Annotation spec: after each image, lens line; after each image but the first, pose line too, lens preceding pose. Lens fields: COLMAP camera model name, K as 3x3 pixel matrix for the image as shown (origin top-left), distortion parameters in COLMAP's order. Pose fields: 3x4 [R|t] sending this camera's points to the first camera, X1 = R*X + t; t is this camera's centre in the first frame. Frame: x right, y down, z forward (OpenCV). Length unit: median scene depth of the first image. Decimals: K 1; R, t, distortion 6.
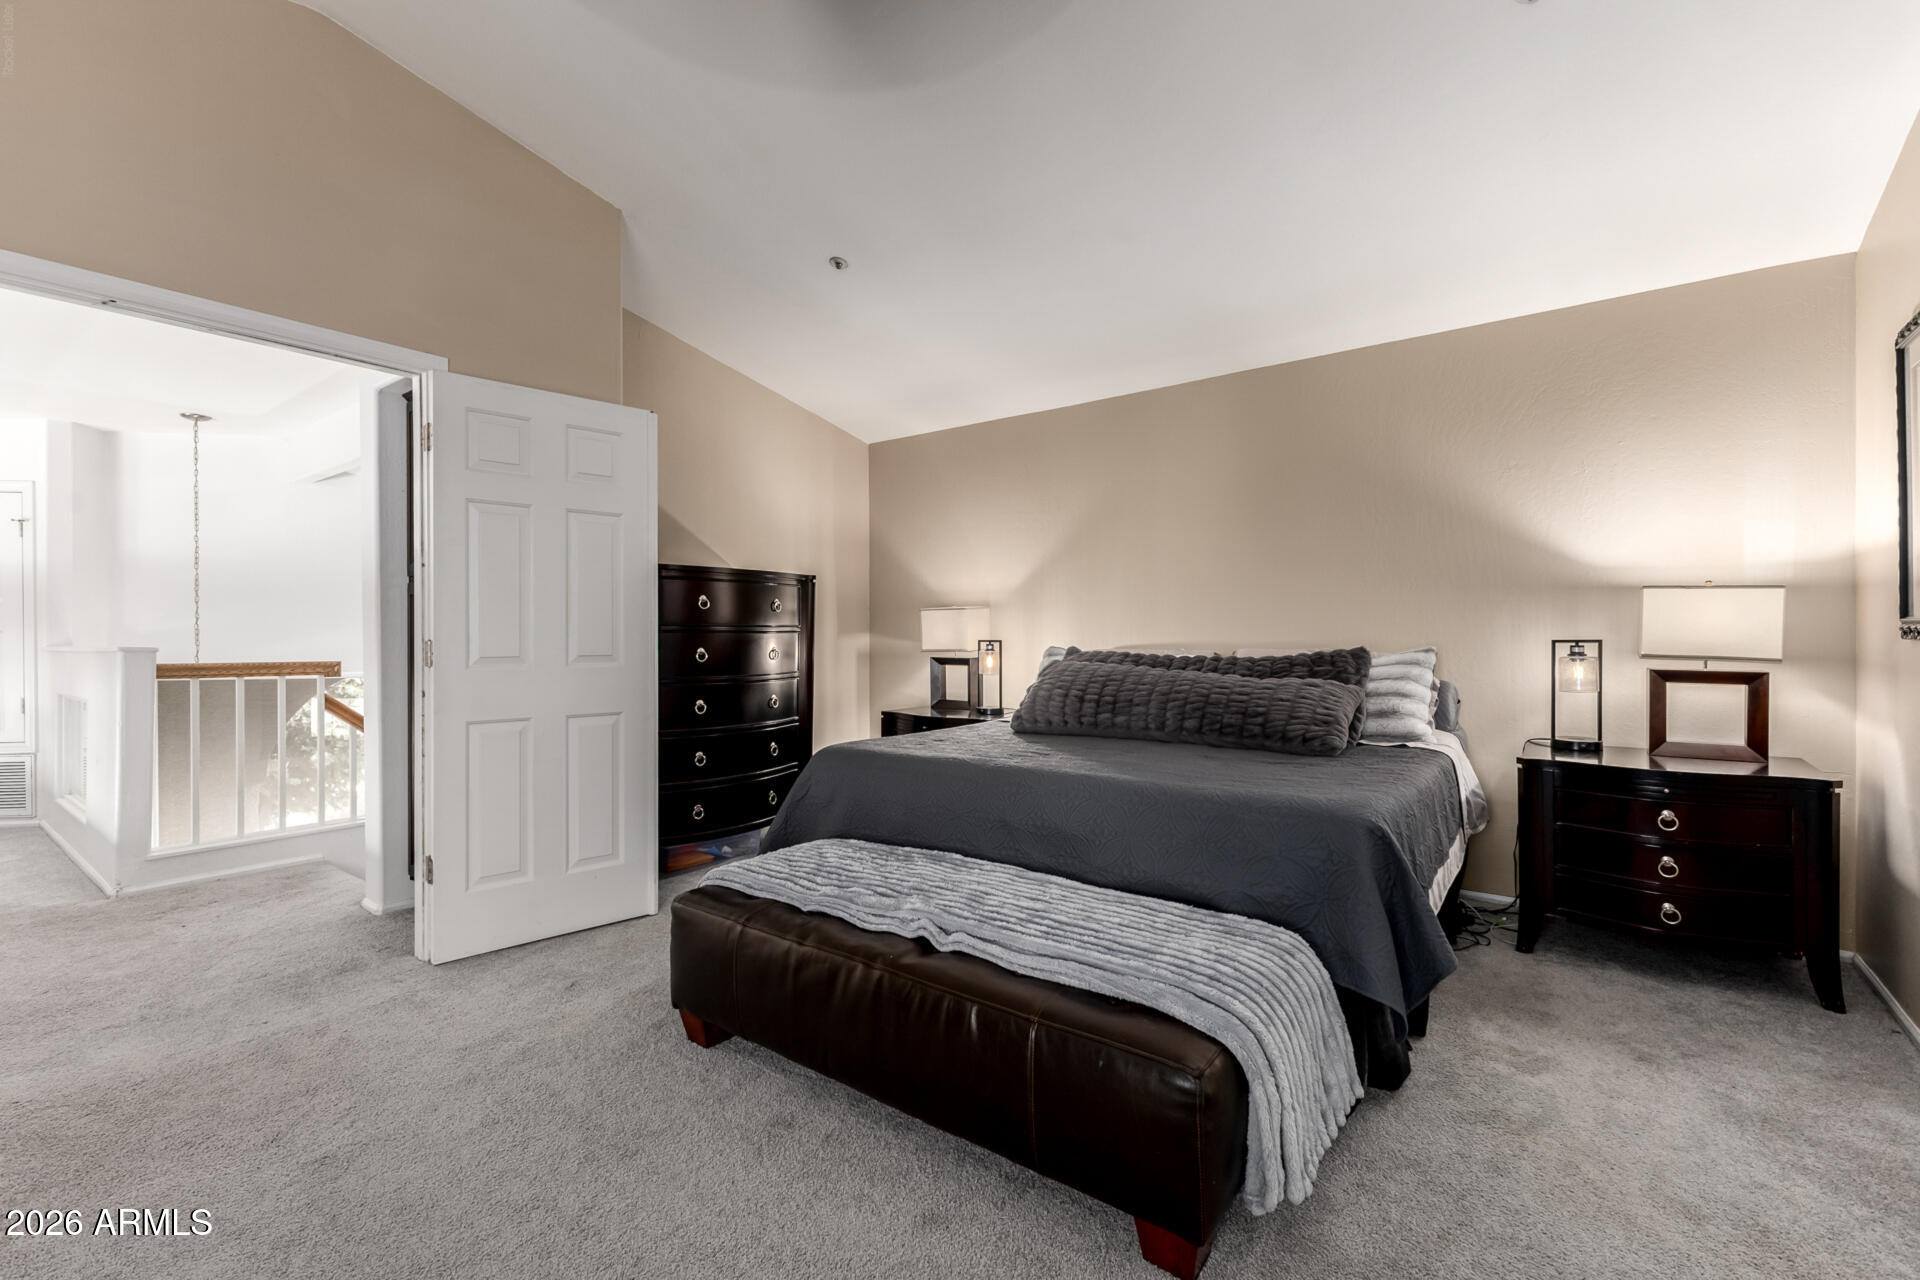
lens RADIAL K [[835.5, 0, 971.1], [0, 835.5, 641.8], [0, 0, 1]] dist [0.019698, 0.000021]
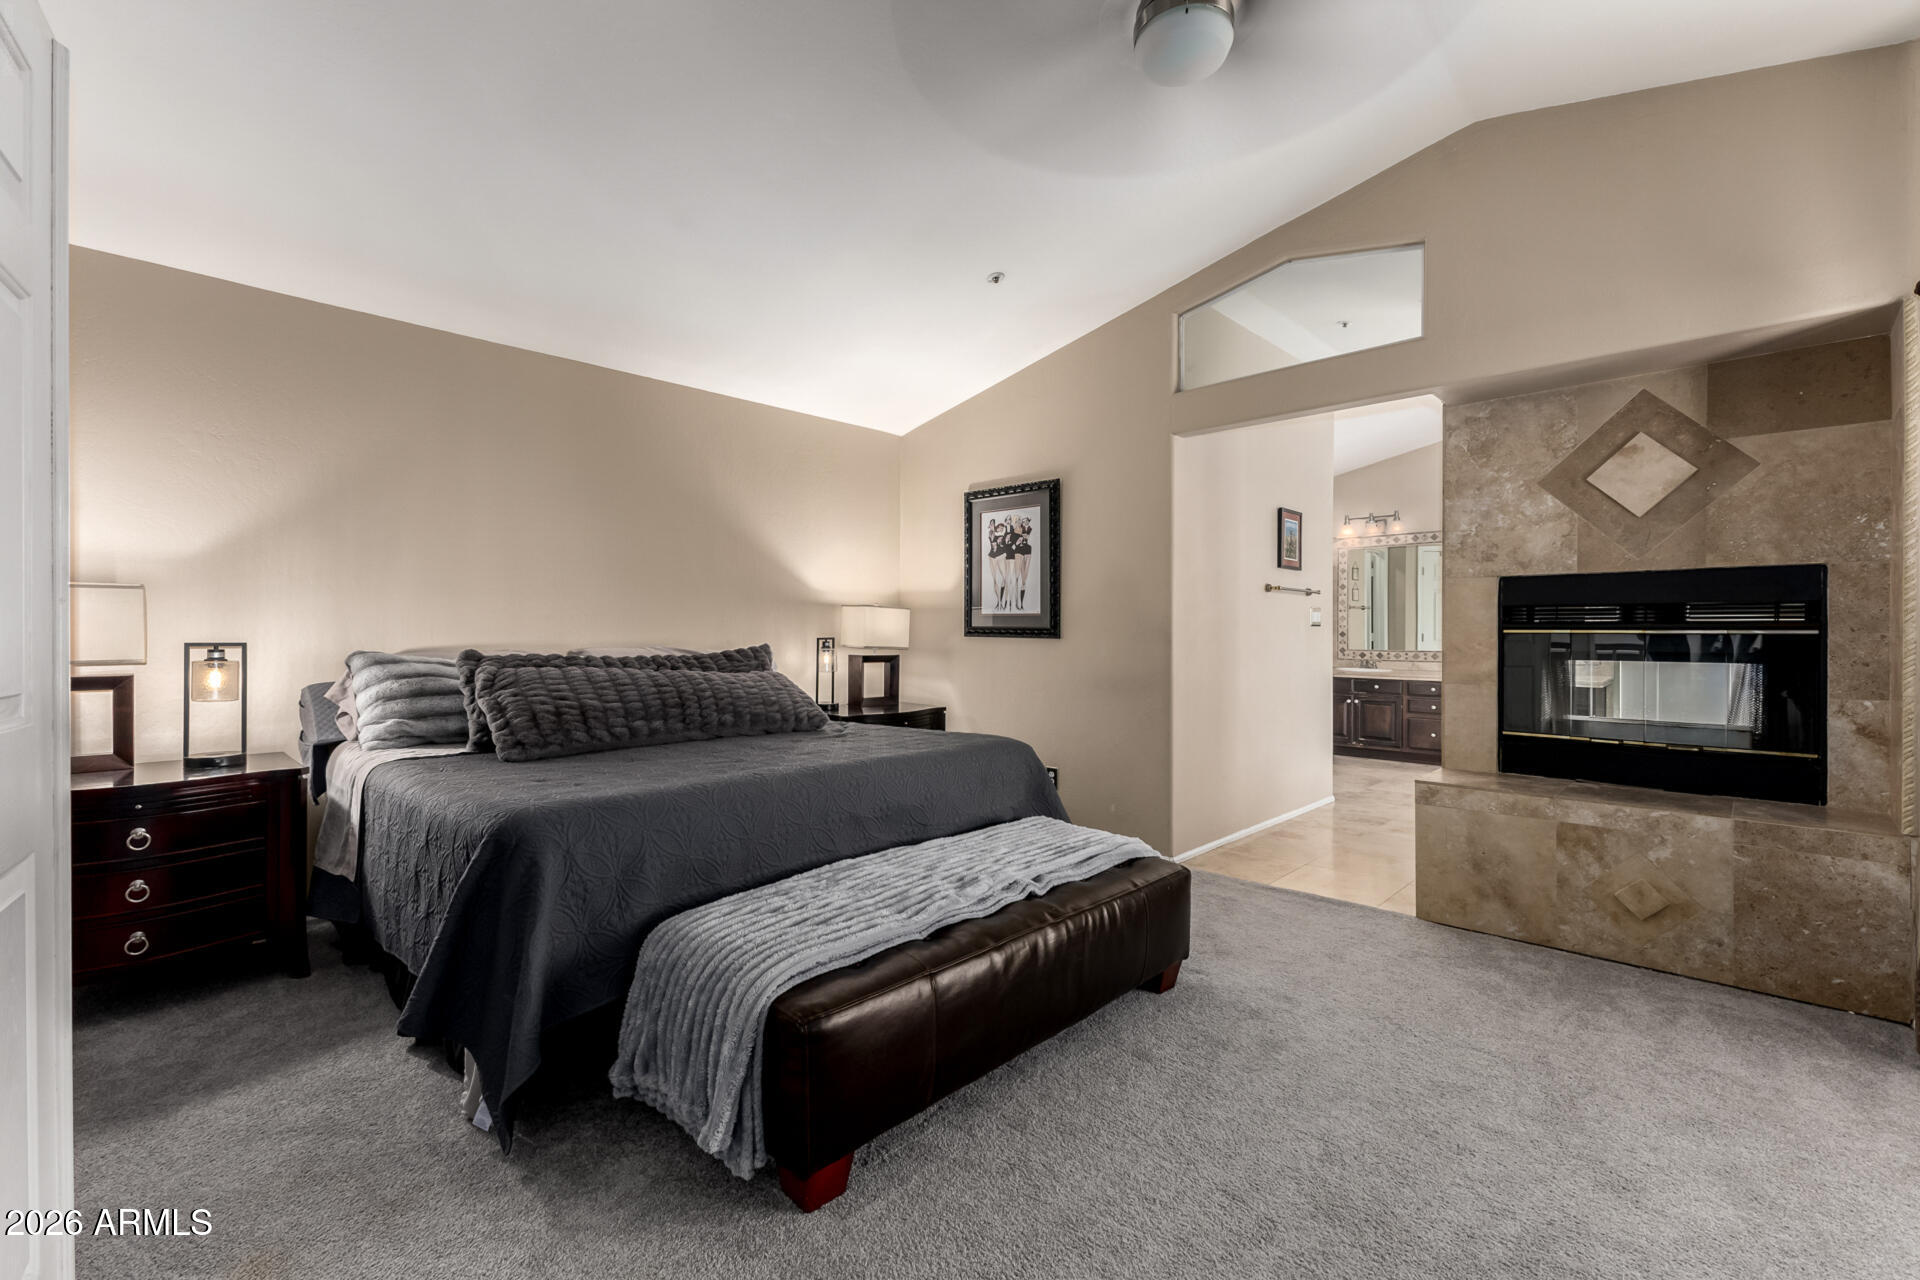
lens RADIAL K [[823.9, 0, 960.0], [0, 823.9, 640.0], [0, 0, 1]] dist [0.000512, 0.000079]
pose [[0.116844, -0.003638, 0.993144, -0.745644], [0.010852, 0.999938, 0.002387, -0.000178], [-0.993091, 0.010499, 0.116876, 0.596364]]
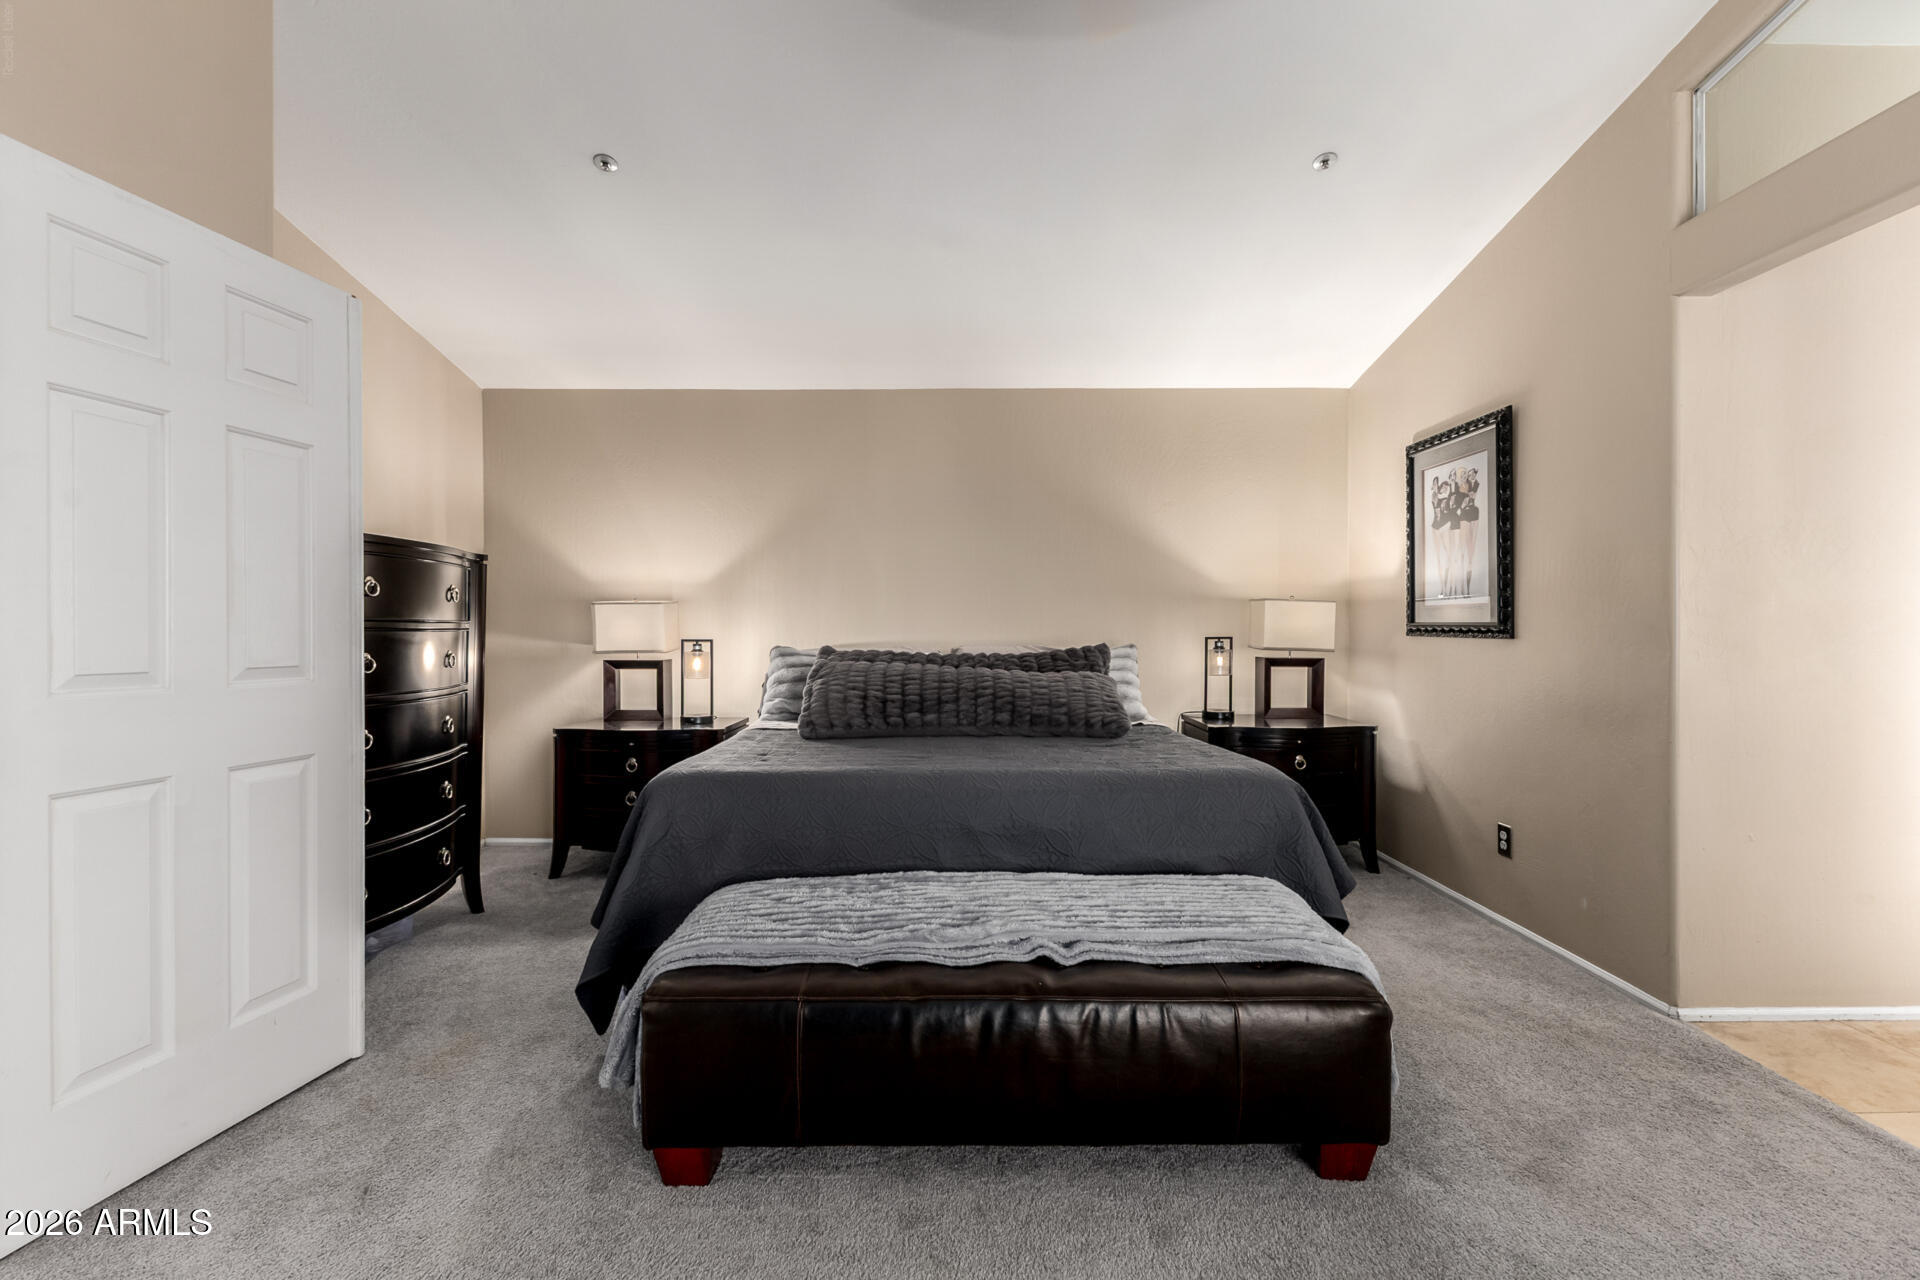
lens RADIAL K [[832.8, 0, 960.0], [0, 832.8, 640.0], [0, 0, 1]] dist [0.015211, -0.000187]
pose [[0.793101, -0.005234, 0.609067, -0.432928], [0.005563, 0.999984, 0.001349, -0.001740], [-0.609064, 0.002318, 0.793117, 0.196348]]
